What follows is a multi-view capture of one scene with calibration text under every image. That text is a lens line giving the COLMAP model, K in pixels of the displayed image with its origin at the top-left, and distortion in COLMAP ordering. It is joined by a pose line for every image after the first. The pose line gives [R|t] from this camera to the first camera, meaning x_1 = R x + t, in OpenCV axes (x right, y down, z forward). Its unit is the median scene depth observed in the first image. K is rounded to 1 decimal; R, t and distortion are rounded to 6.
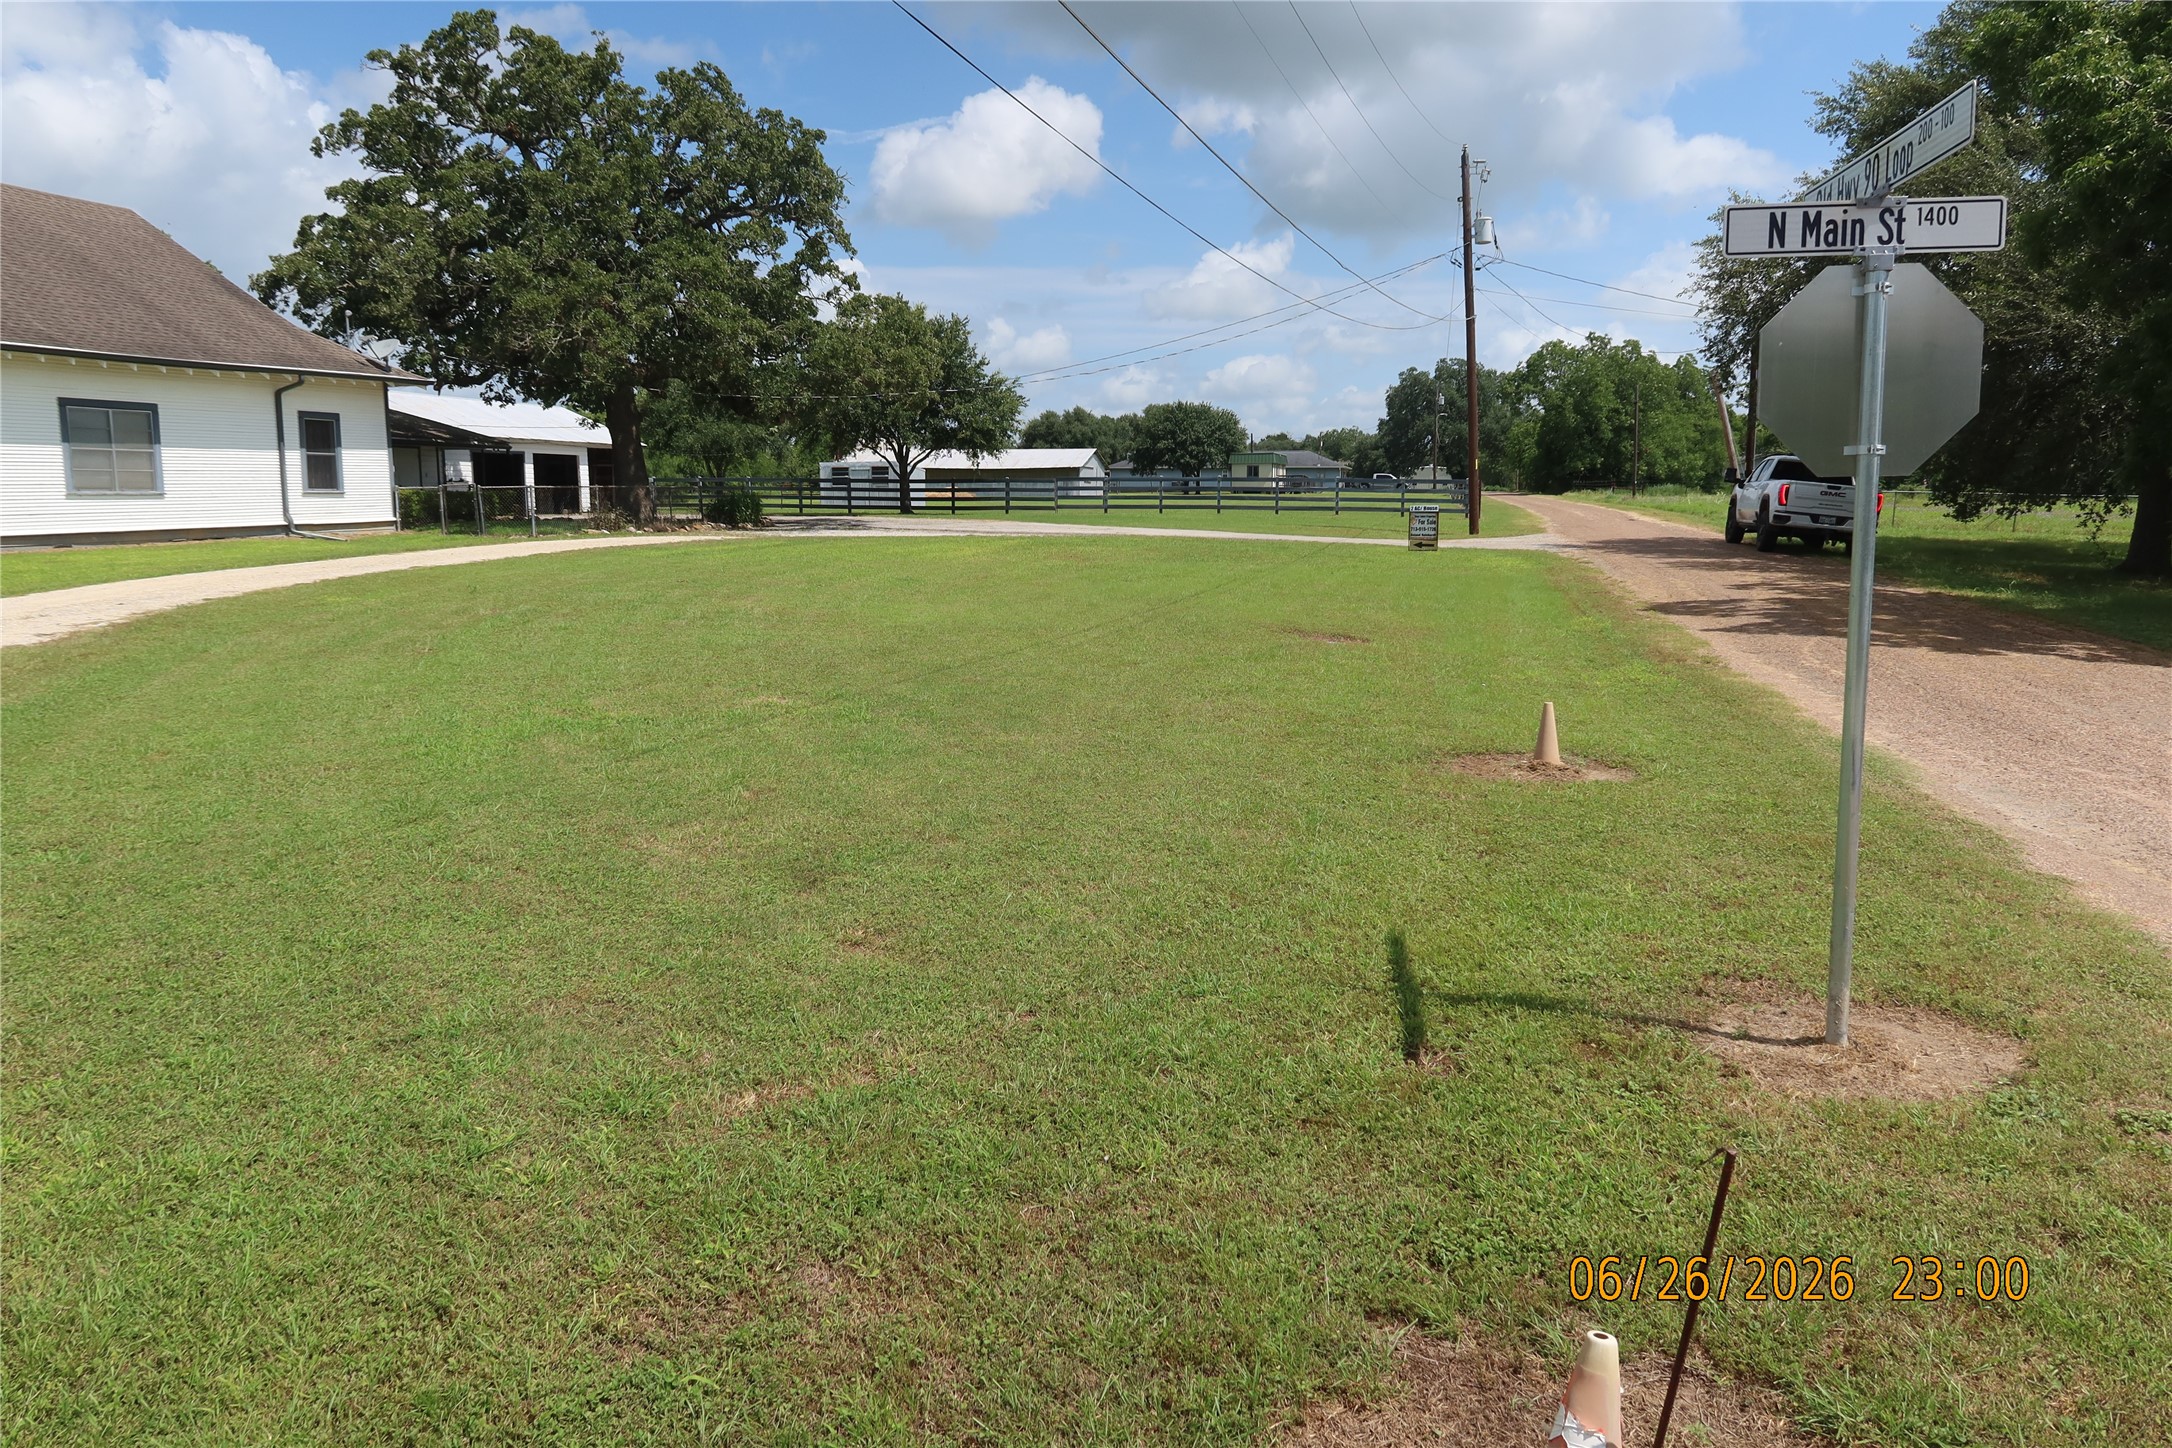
lens RADIAL K [[1493.9, 0, 1094.3], [0, 1493.9, 708.4], [0, 0, 1]] dist [-0.026822, 0.009720]
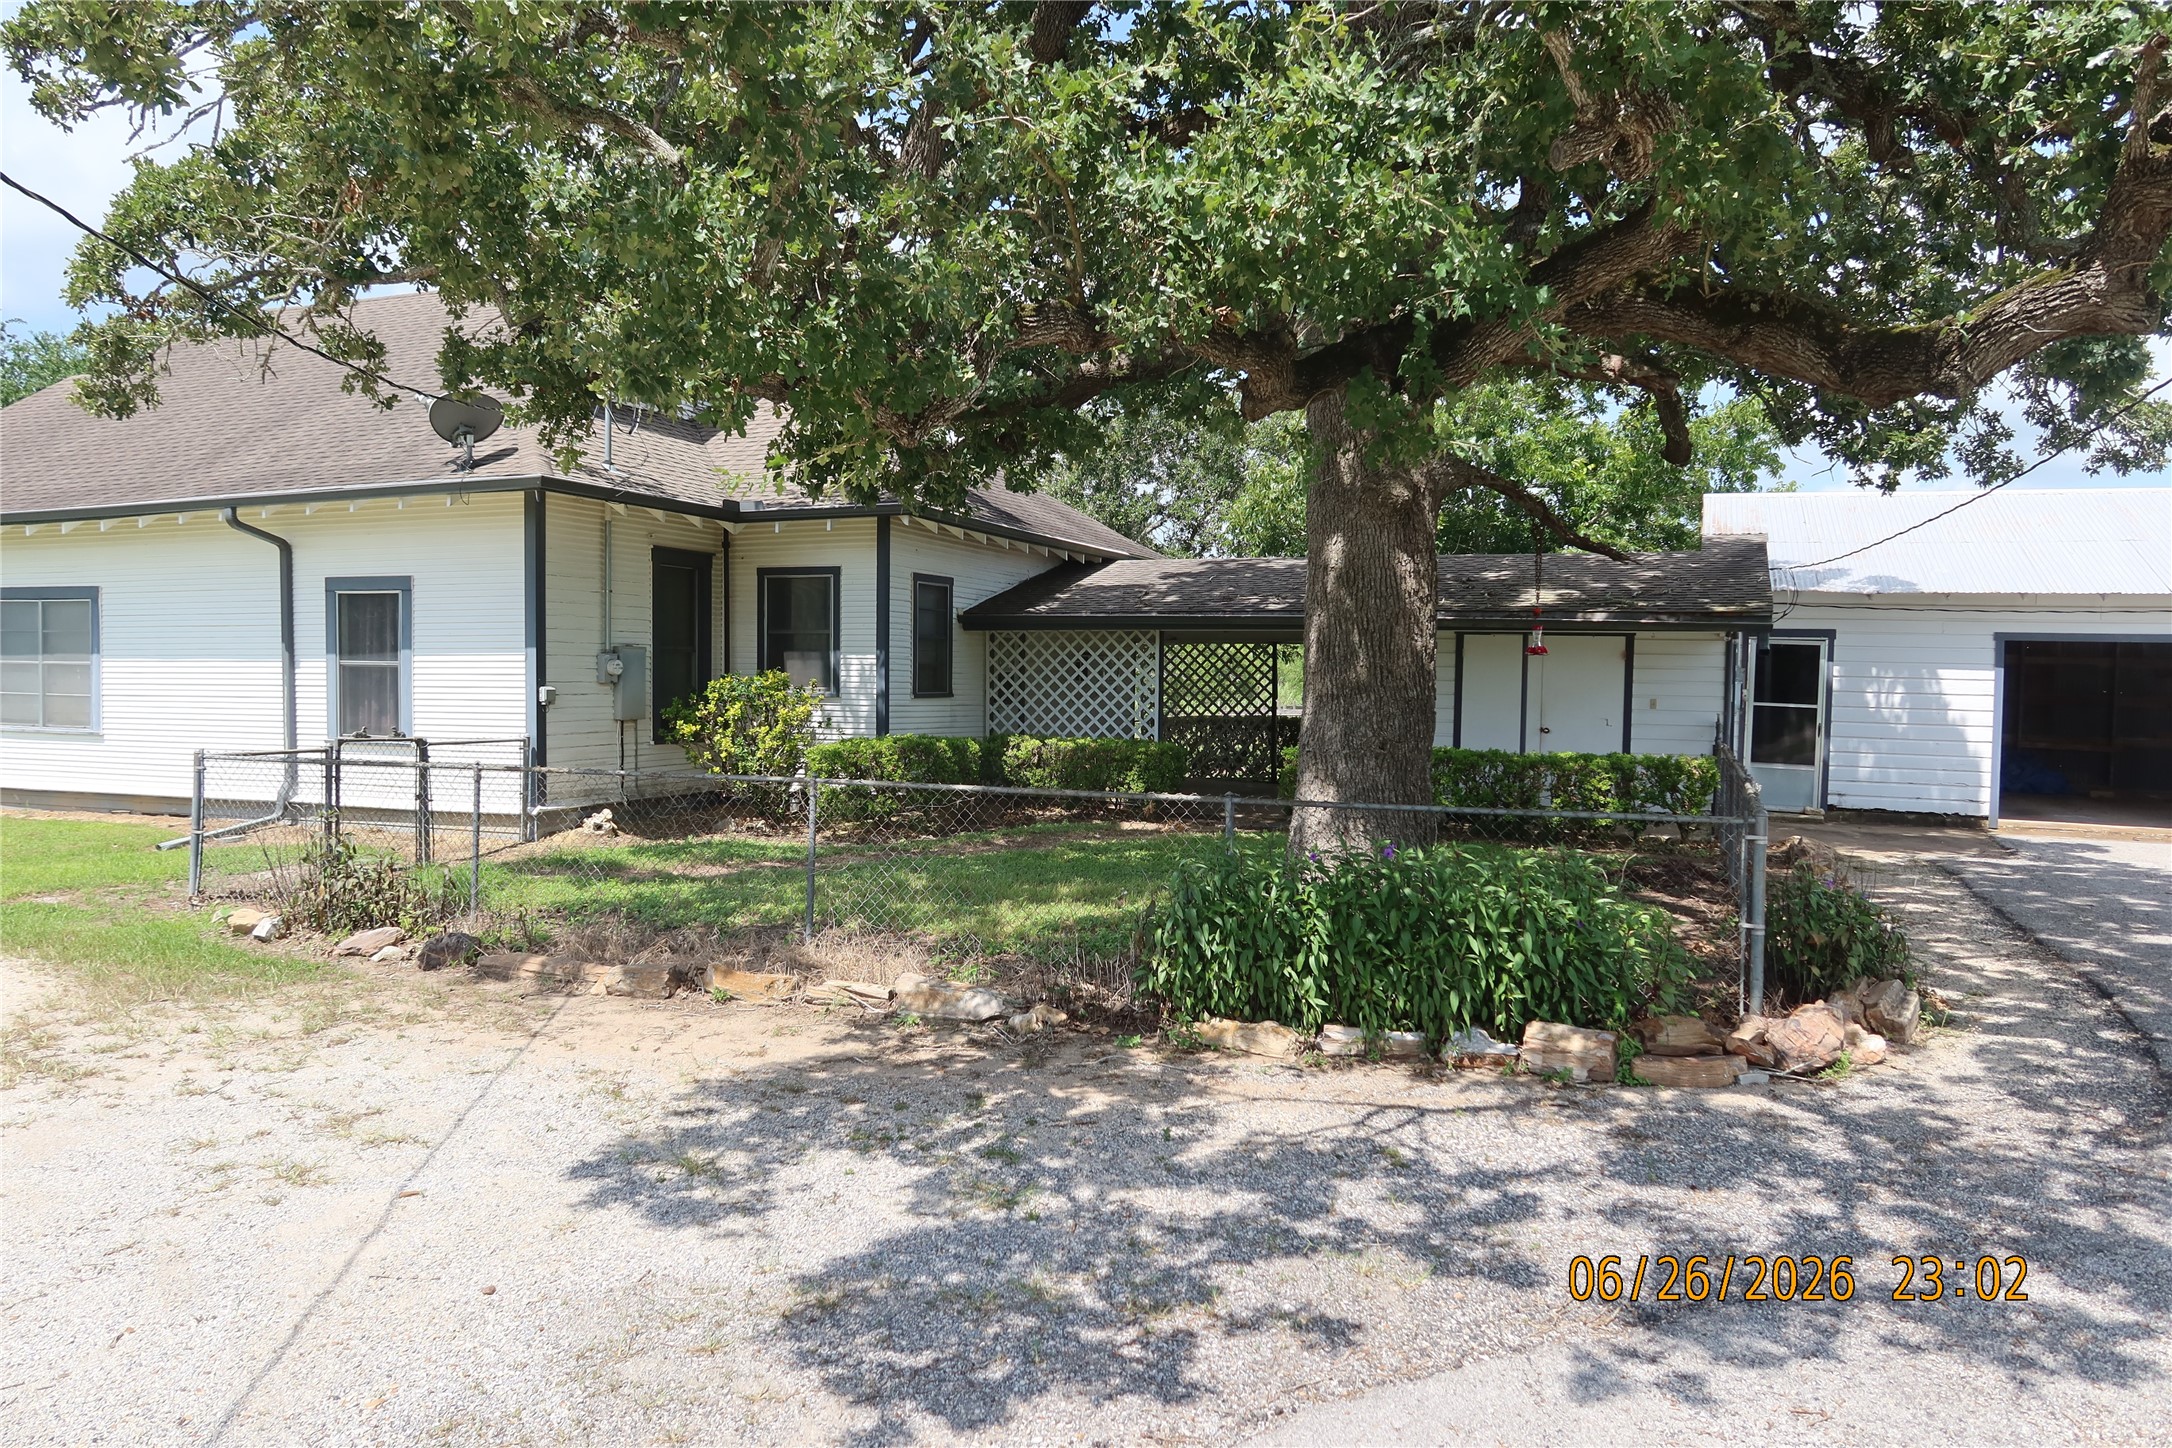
lens RADIAL K [[1493.9, 0, 1086.0], [0, 1493.9, 727.8], [0, 0, 1]] dist [-0.026822, 0.009720]
pose [[-0.134529, 0.034542, -0.990307, -0.068124], [-0.155853, 0.986216, 0.055571, -0.190465], [0.978576, 0.161818, -0.127291, 1.150881]]
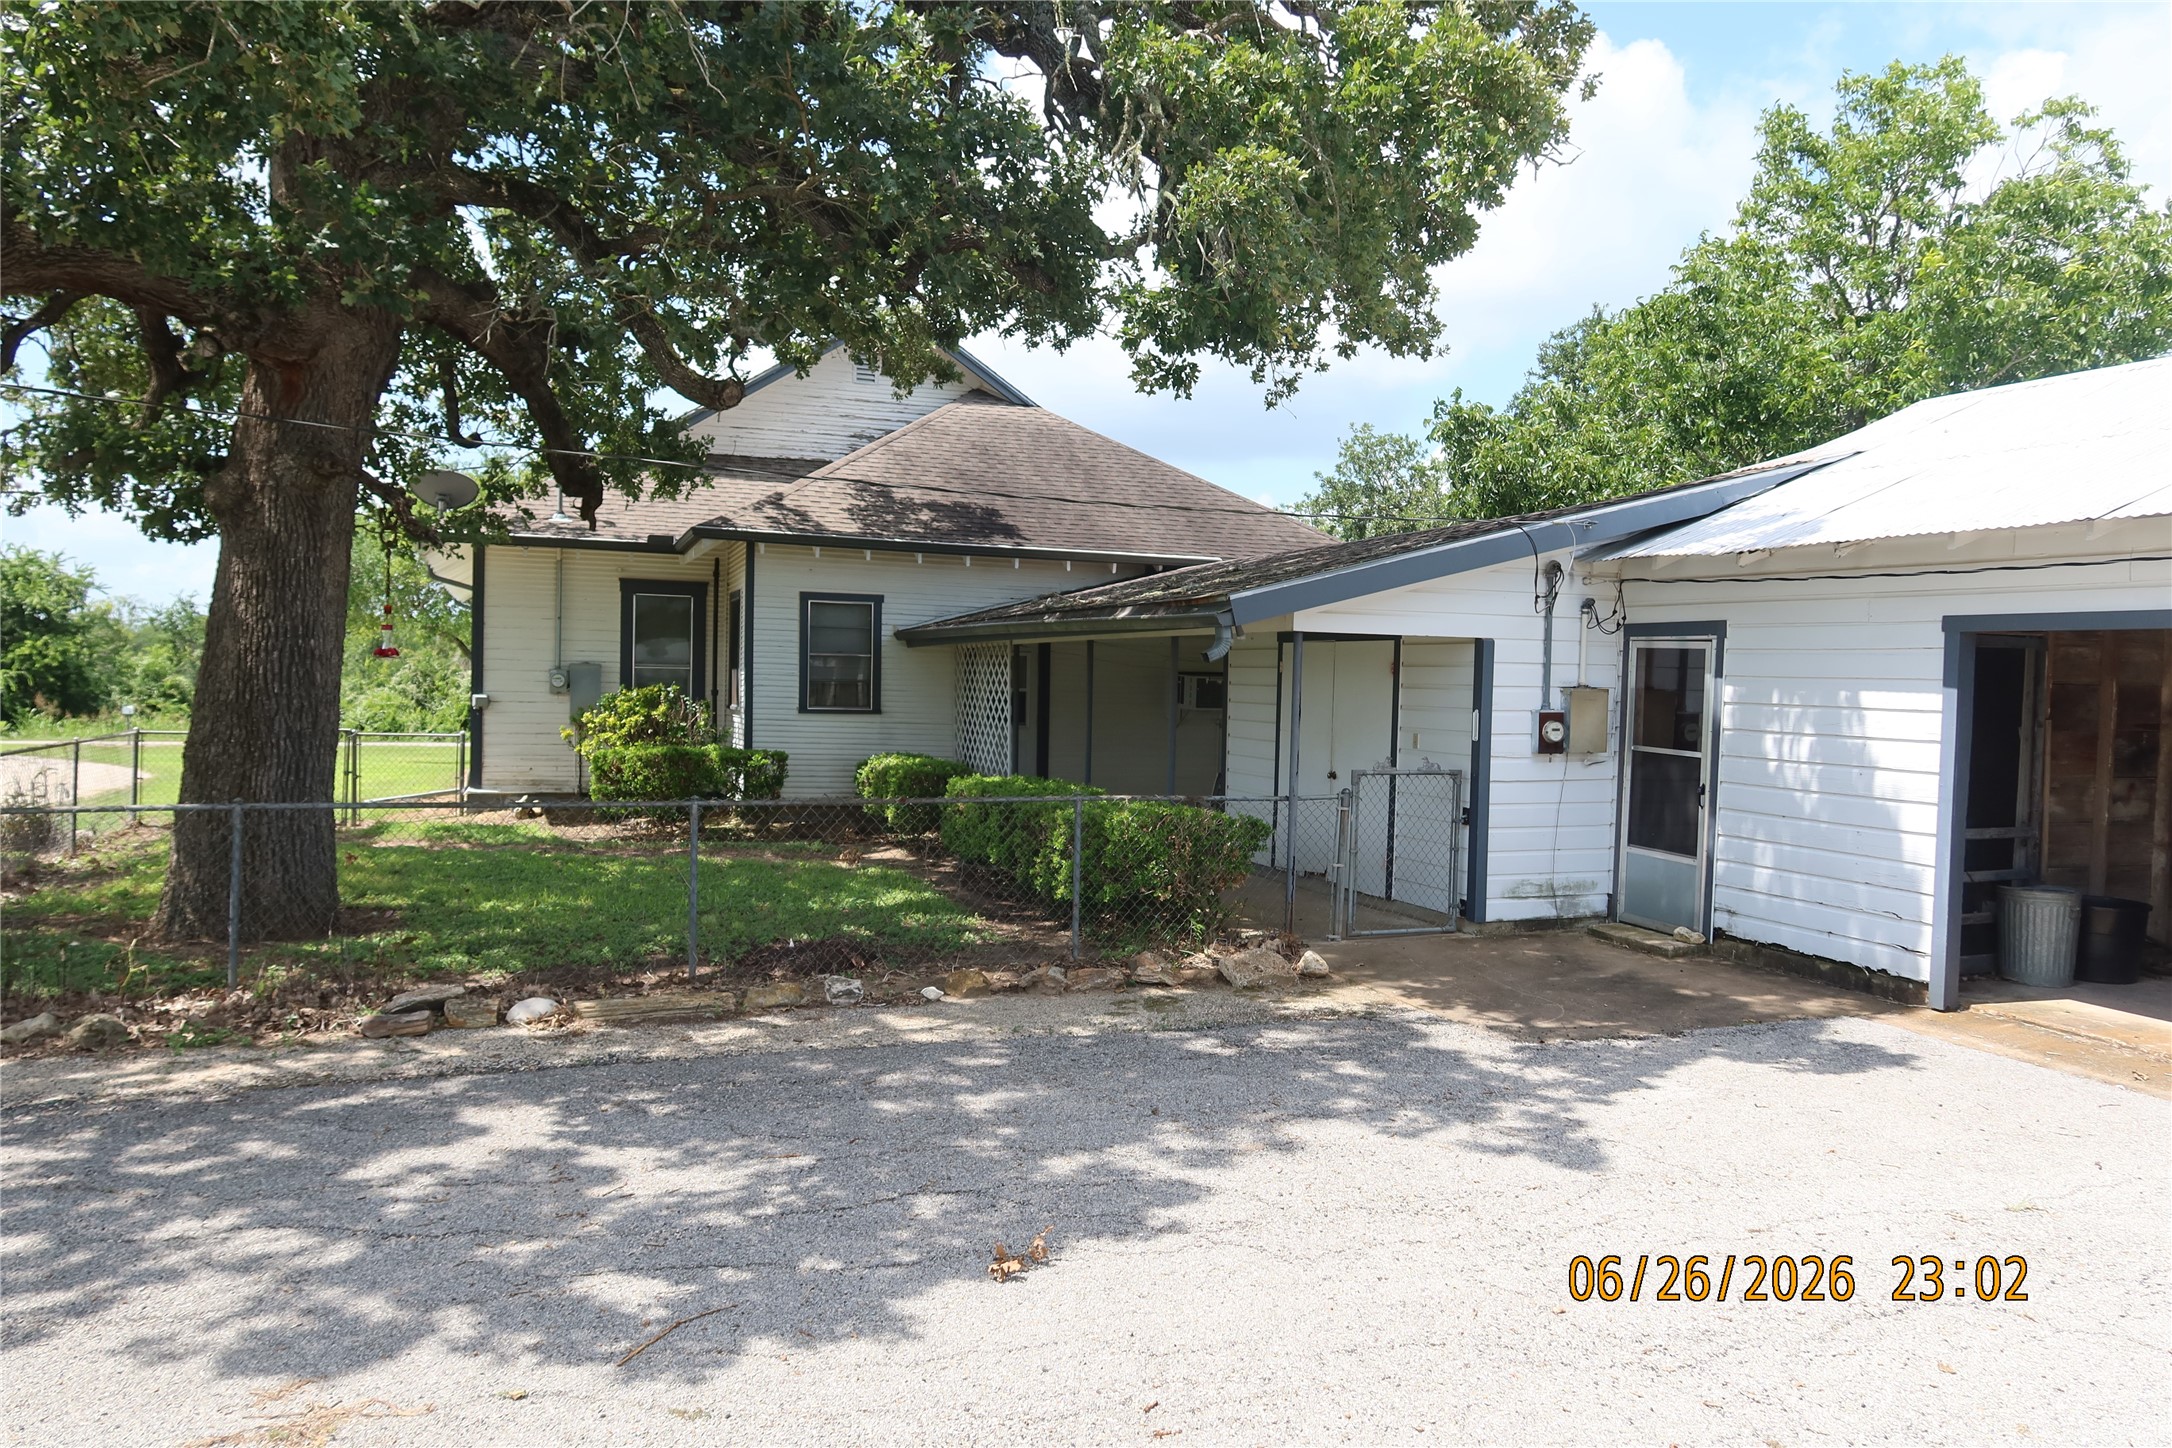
lens RADIAL K [[1493.9, 0, 1071.0], [0, 1493.9, 738.2], [0, 0, 1]] dist [-0.026822, 0.009720]
pose [[-0.825963, 0.002248, -0.563719, -0.329350], [-0.103475, 0.982397, 0.155530, -0.242740], [0.554146, 0.186793, -0.811191, 1.486925]]
